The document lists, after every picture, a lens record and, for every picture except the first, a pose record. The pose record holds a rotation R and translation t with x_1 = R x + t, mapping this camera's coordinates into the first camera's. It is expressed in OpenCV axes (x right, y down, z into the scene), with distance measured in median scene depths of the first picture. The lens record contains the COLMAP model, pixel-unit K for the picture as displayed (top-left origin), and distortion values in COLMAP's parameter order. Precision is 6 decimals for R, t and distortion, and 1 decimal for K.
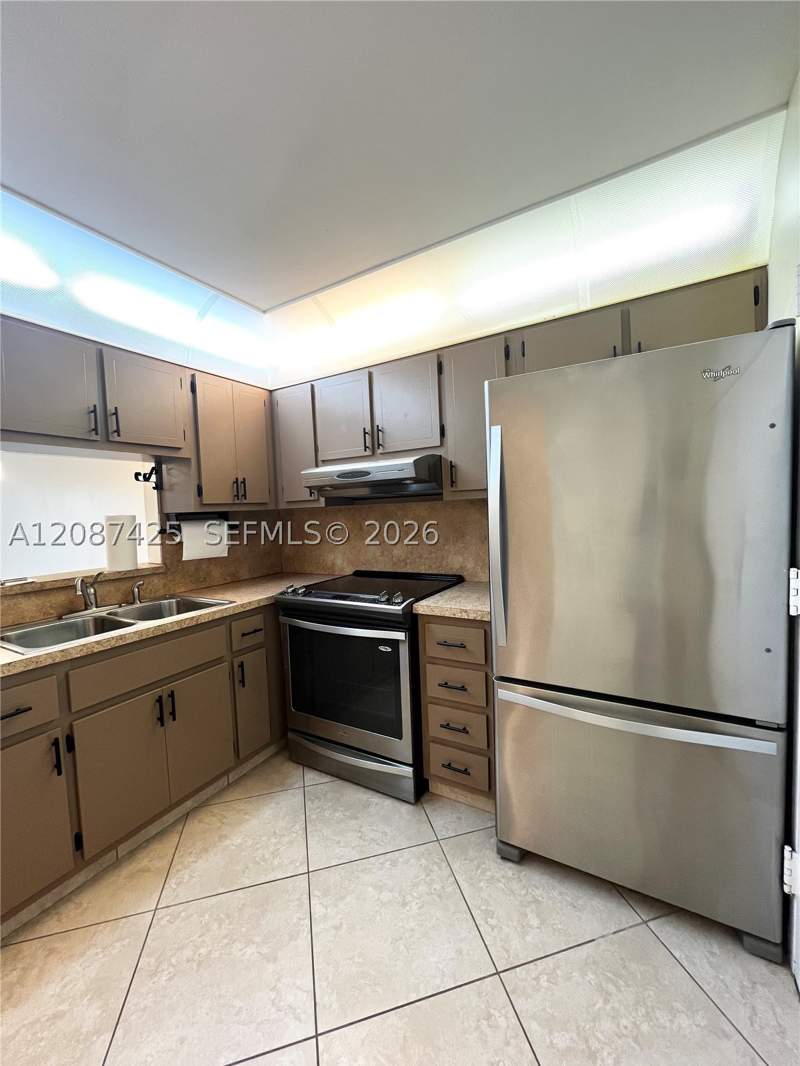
lens RADIAL K [[427.4, 0, 402.7], [0, 427.4, 530.0], [0, 0, 1]] dist [-0.003197, 0.000980]
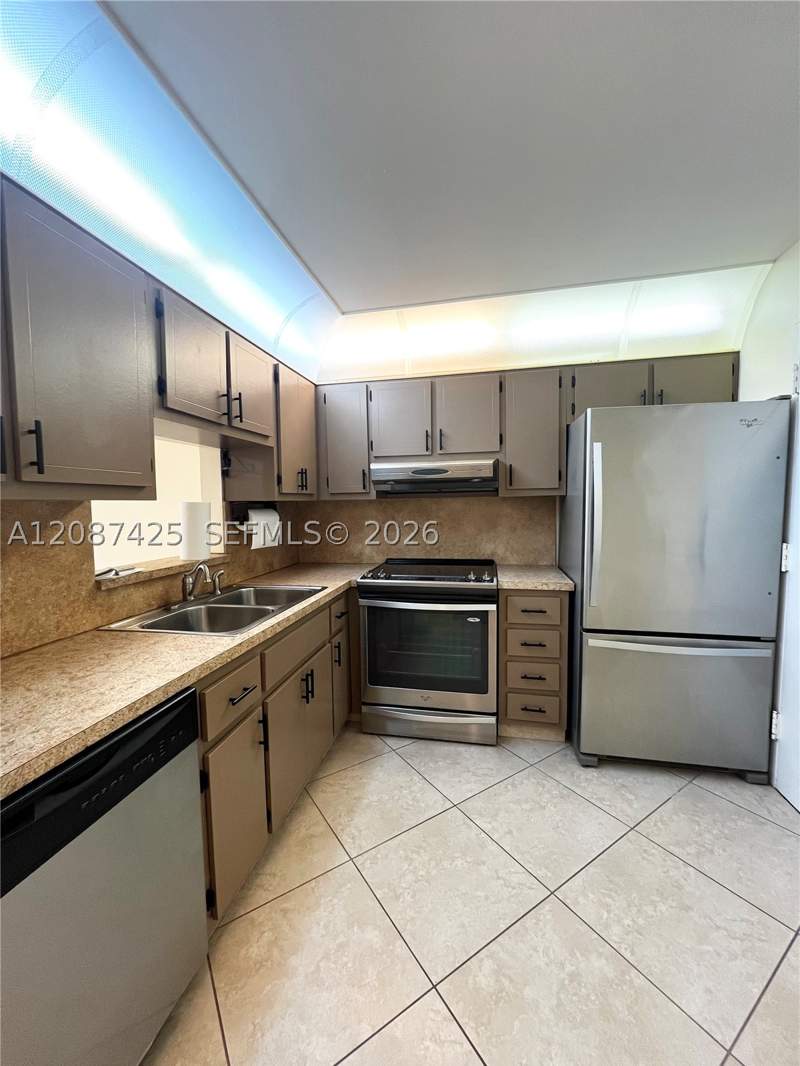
lens RADIAL K [[427.4, 0, 402.7], [0, 427.4, 530.0], [0, 0, 1]] dist [-0.003197, 0.000980]
pose [[0.946887, 0.004696, 0.321532, -0.590579], [-0.006691, 0.999965, 0.005101, 0.022317], [-0.321496, -0.006982, 0.946885, -0.060332]]
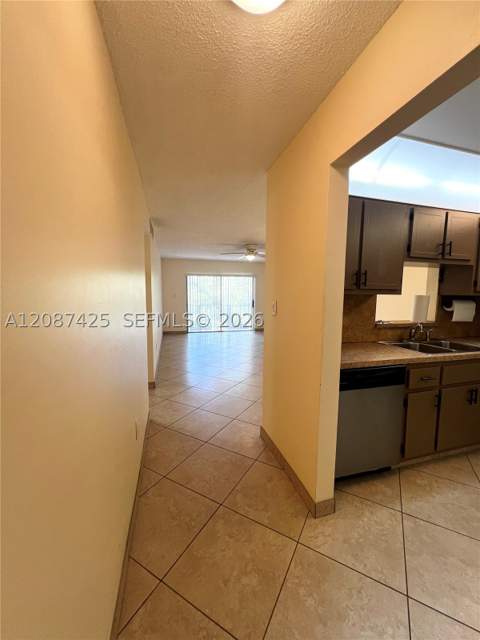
lens RADIAL K [[256.6, 0, 241.6], [0, 256.6, 318.2], [0, 0, 1]] dist [-0.003197, 0.000980]
pose [[0.716687, 0.110806, -0.688536, -0.477429], [-0.071109, 0.993762, 0.085909, 0.032465], [0.693760, -0.012609, 0.720096, -0.500698]]
